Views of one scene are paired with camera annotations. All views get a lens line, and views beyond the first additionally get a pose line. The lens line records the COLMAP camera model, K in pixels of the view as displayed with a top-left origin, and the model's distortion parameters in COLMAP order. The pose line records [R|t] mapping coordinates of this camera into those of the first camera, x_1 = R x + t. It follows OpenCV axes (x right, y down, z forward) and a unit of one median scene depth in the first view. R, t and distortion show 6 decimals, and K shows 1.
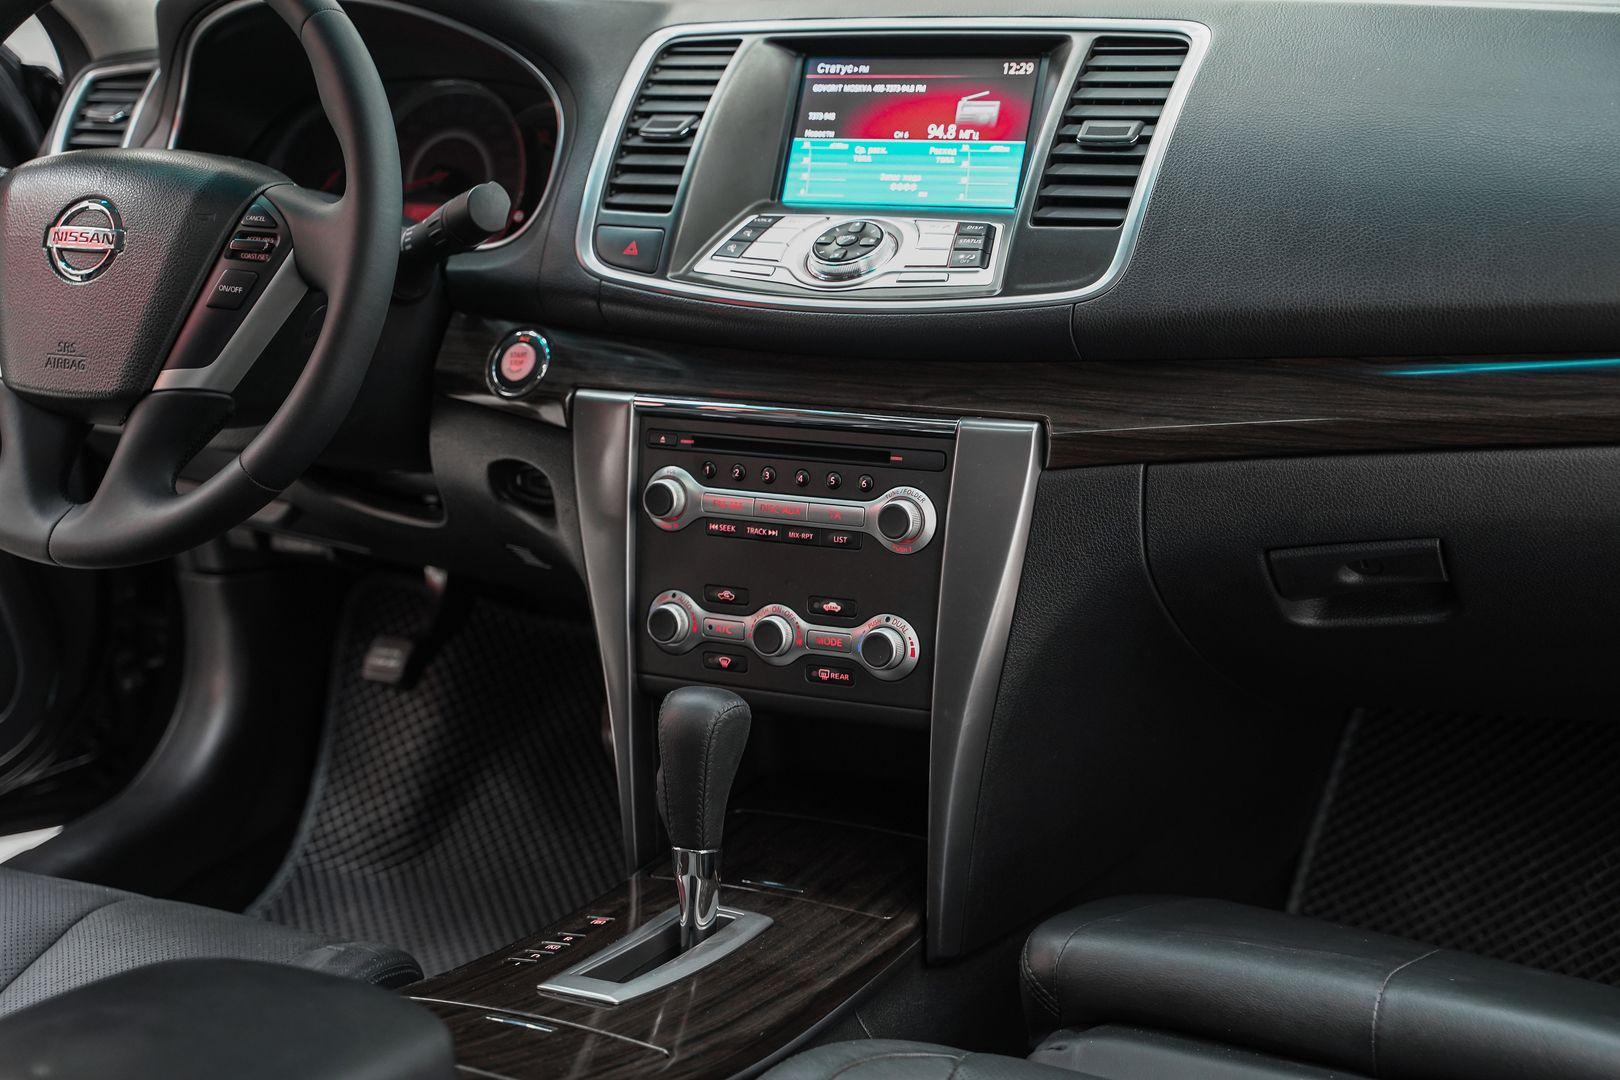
lens RADIAL K [[2519.7, 0, 798.0], [0, 2519.7, 528.3], [0, 0, 1]] dist [0.160383, 0.000000]
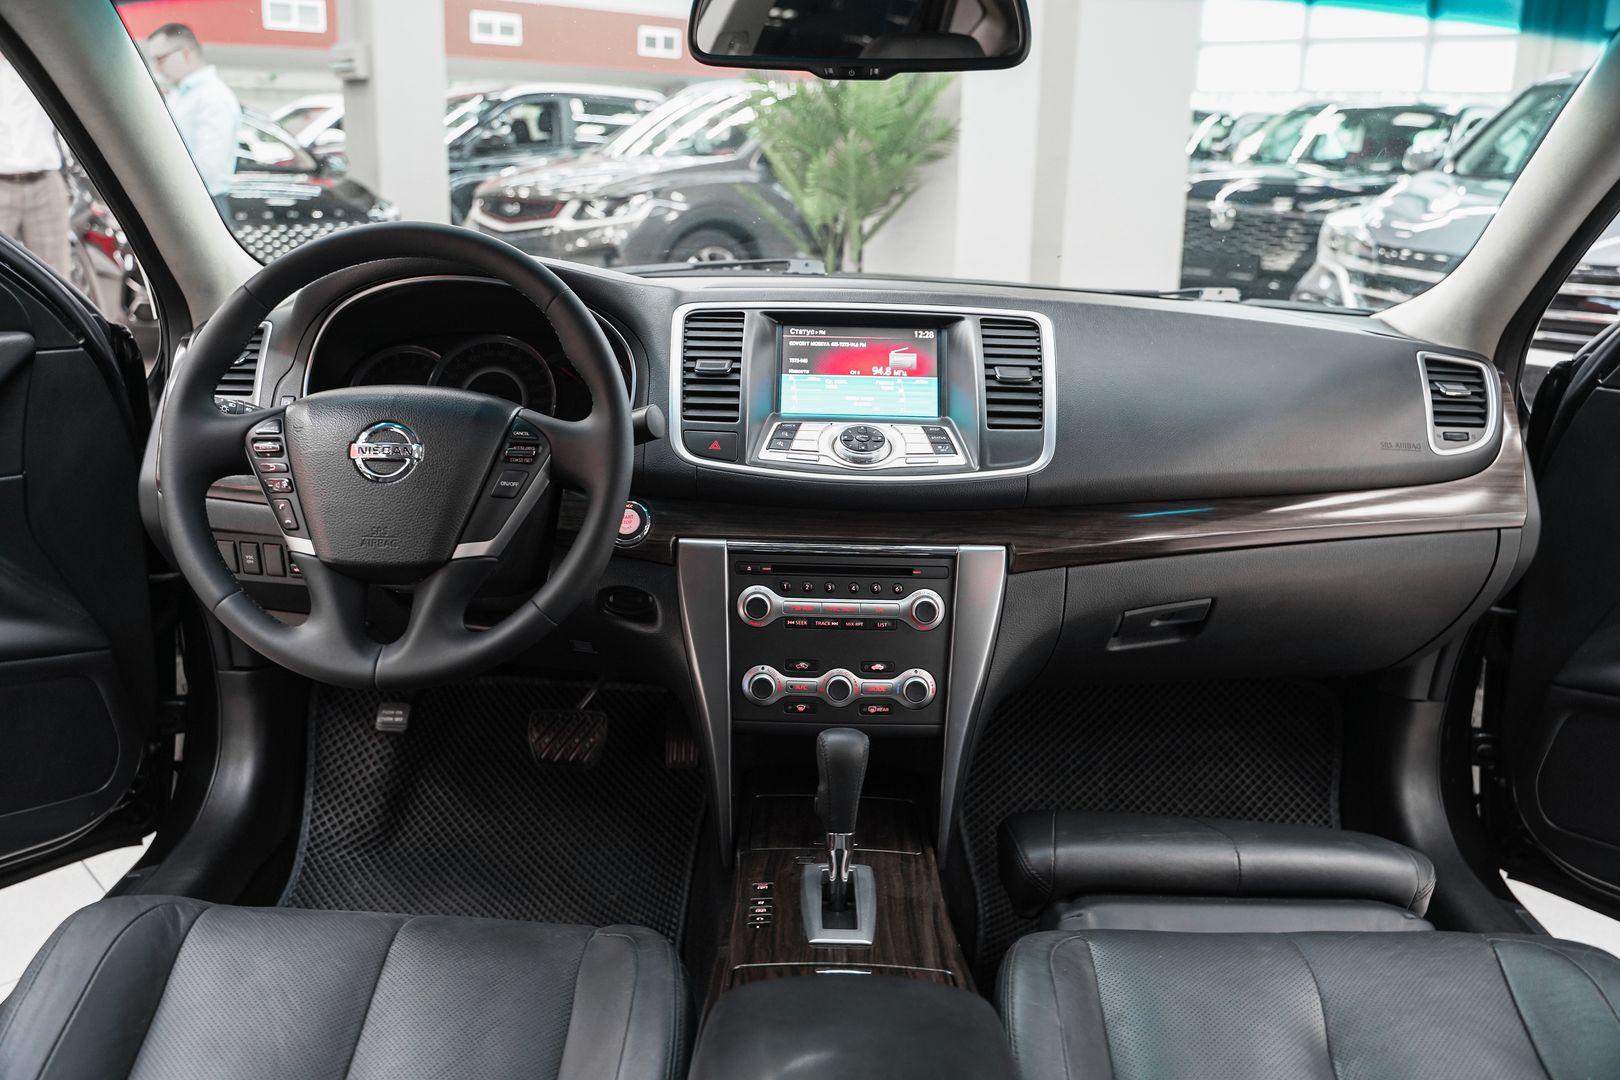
lens RADIAL K [[1308.0, 0, 807.1], [0, 1308.0, 534.7], [0, 0, 1]] dist [-0.108539, 0.080057]
pose [[0.887534, -0.052927, 0.457692, -0.389530], [0.062296, 0.998043, -0.005387, -0.049487], [-0.456511, 0.033293, 0.889095, 0.272966]]
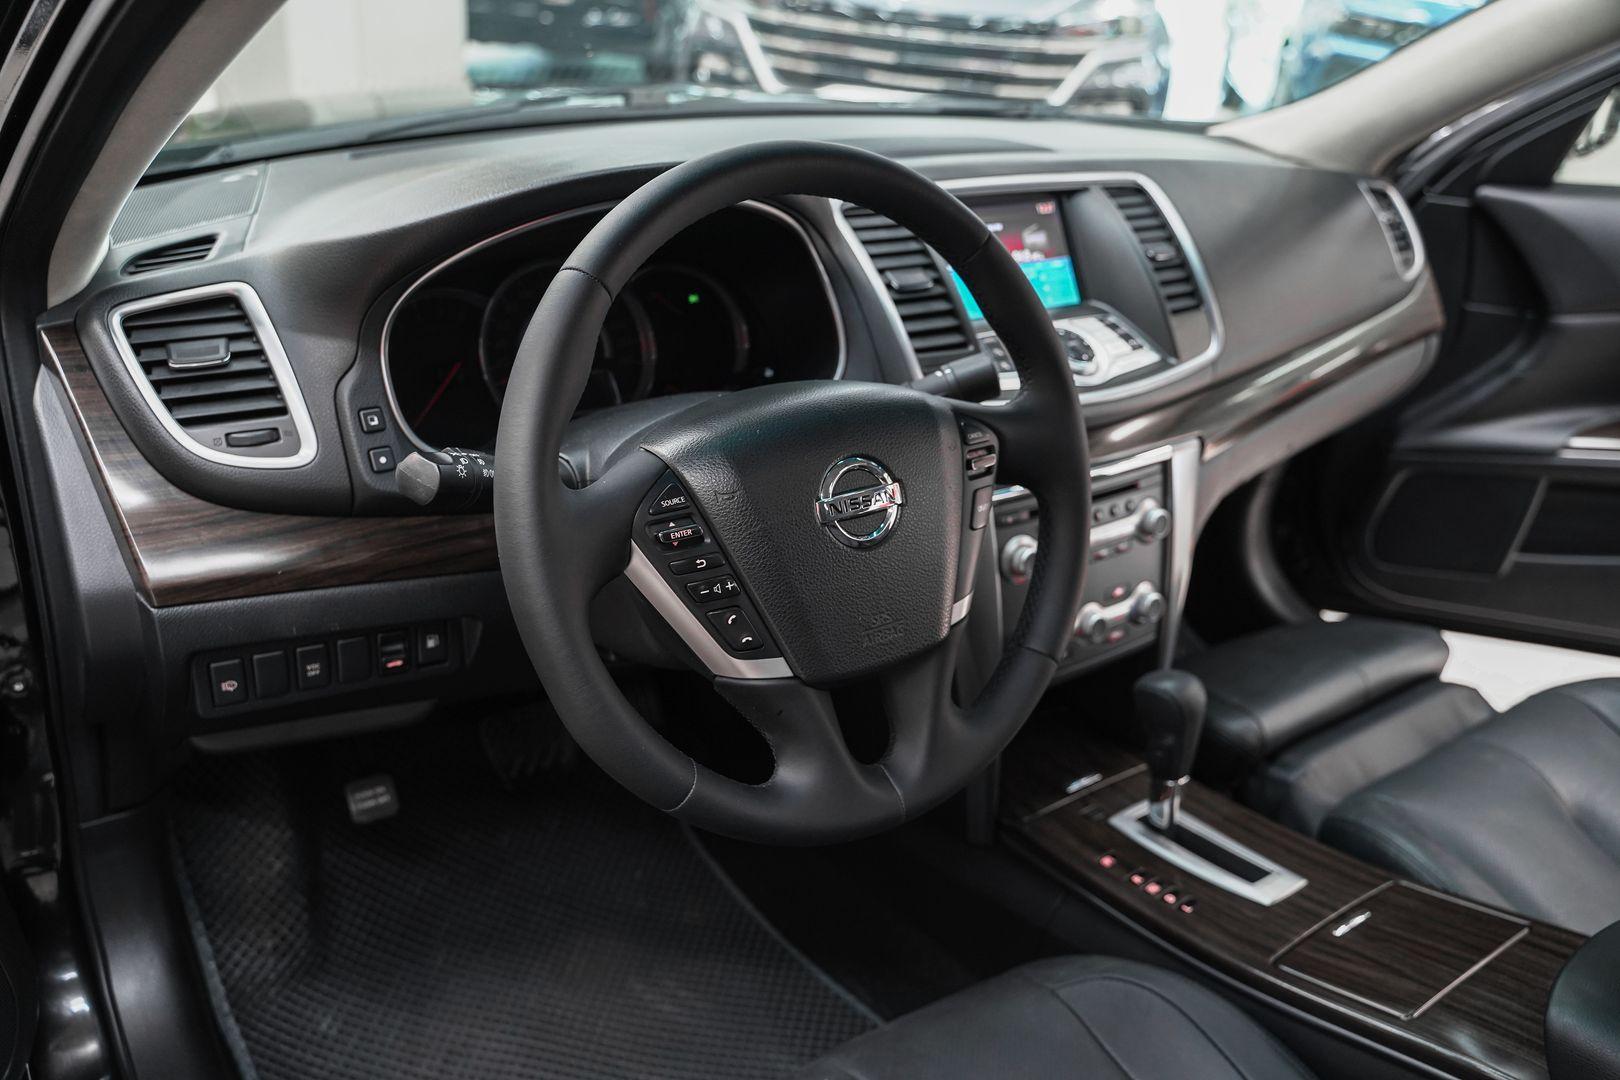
lens RADIAL K [[1308.0, 0, 804.6], [0, 1308.0, 544.6], [0, 0, 1]] dist [-0.108539, 0.080057]
pose [[0.451610, -0.318071, 0.833594, -0.675660], [0.170186, 0.947852, 0.269468, -0.225014], [-0.875834, 0.020172, 0.482191, 0.770326]]
